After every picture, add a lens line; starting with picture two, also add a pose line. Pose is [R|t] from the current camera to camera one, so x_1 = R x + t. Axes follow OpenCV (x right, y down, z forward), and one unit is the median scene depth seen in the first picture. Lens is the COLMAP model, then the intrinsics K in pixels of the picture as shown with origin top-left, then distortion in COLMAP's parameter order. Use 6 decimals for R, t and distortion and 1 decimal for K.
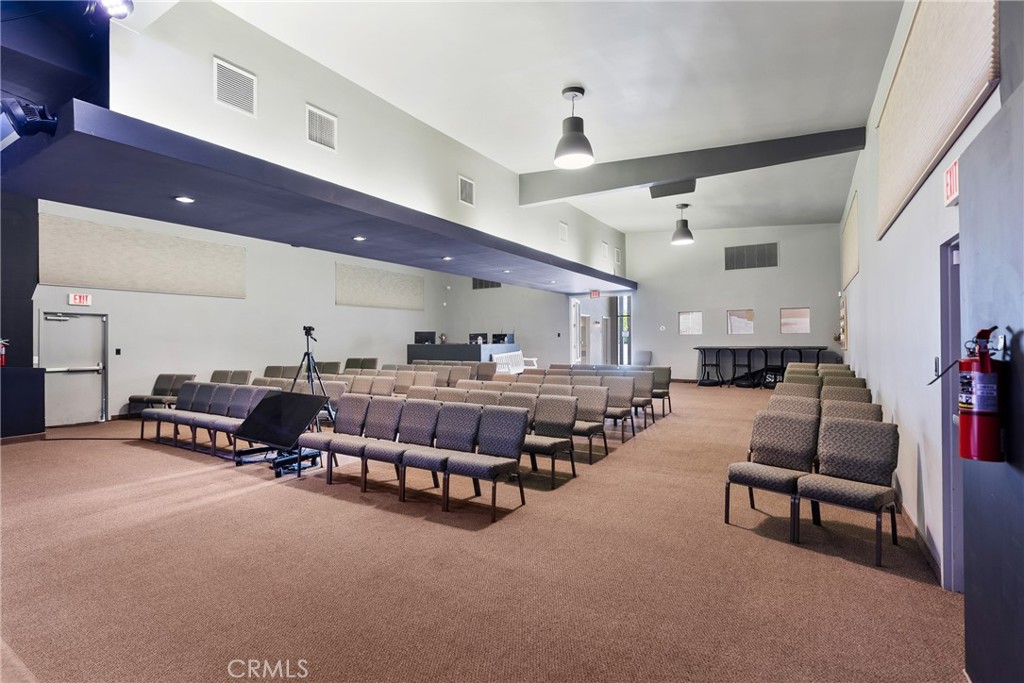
lens RADIAL K [[488.7, 0, 504.1], [0, 488.7, 337.3], [0, 0, 1]] dist [0.000979, -0.000186]
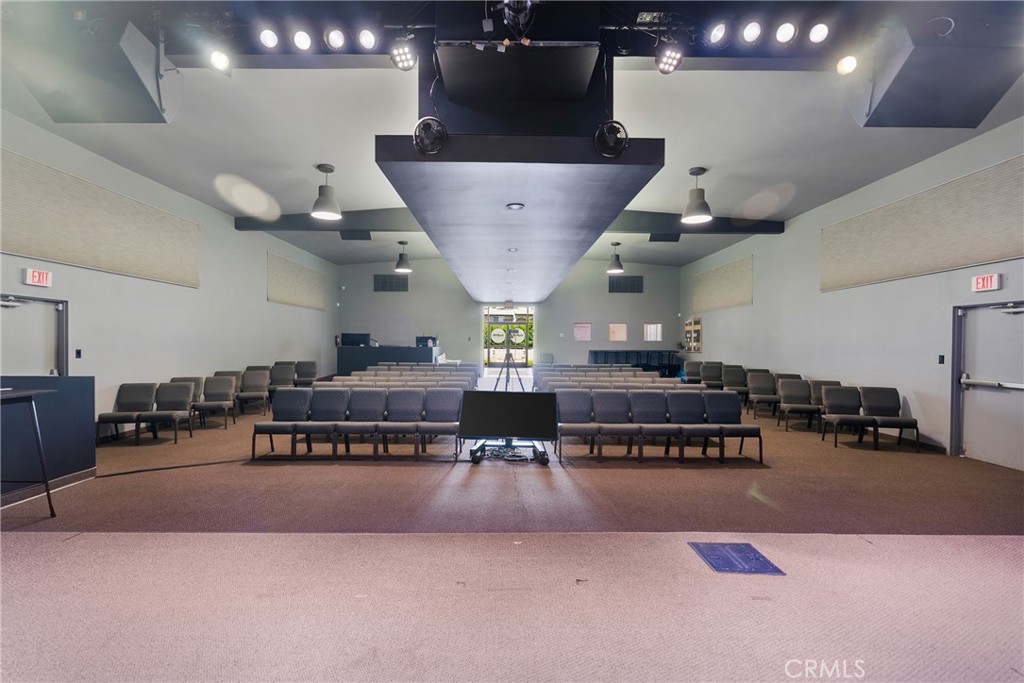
lens RADIAL K [[468.2, 0, 509.0], [0, 468.2, 347.7], [0, 0, 1]] dist [-0.000720, 0.000300]
pose [[0.843663, 0.005756, 0.536842, -0.627729], [-0.012736, 0.999876, 0.009294, 0.006082], [-0.536722, -0.014679, 0.843632, 0.085814]]
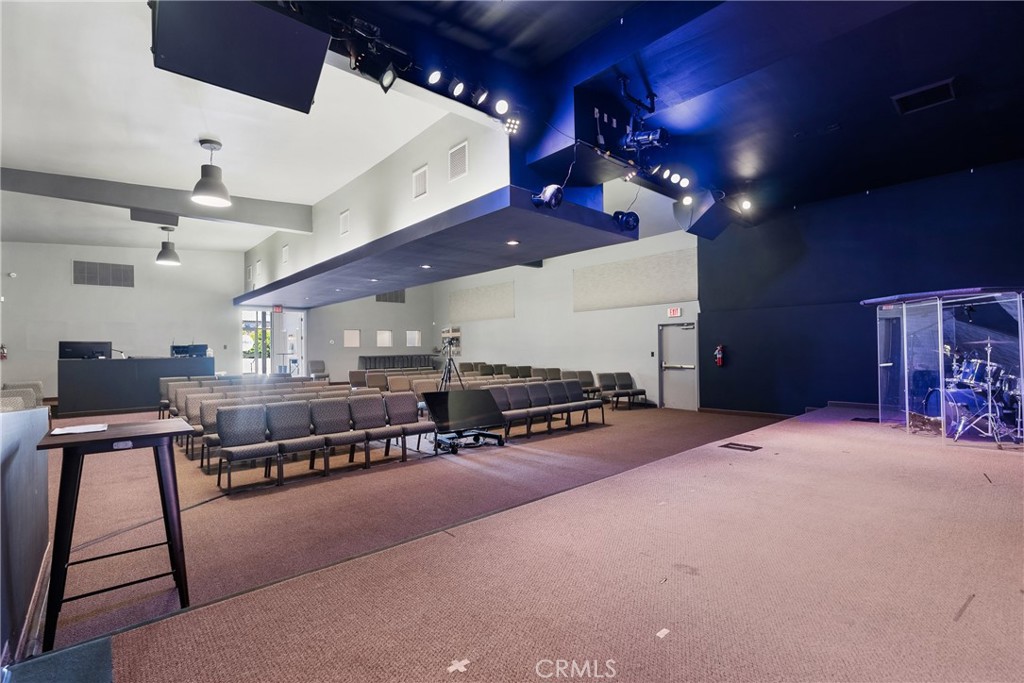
lens RADIAL K [[468.2, 0, 503.6], [0, 468.2, 342.8], [0, 0, 1]] dist [-0.000720, 0.000300]
pose [[0.282673, 0.012117, 0.959140, -1.001182], [0.007631, 0.999860, -0.014881, 0.007185], [-0.959186, 0.011526, 0.282541, 0.357184]]
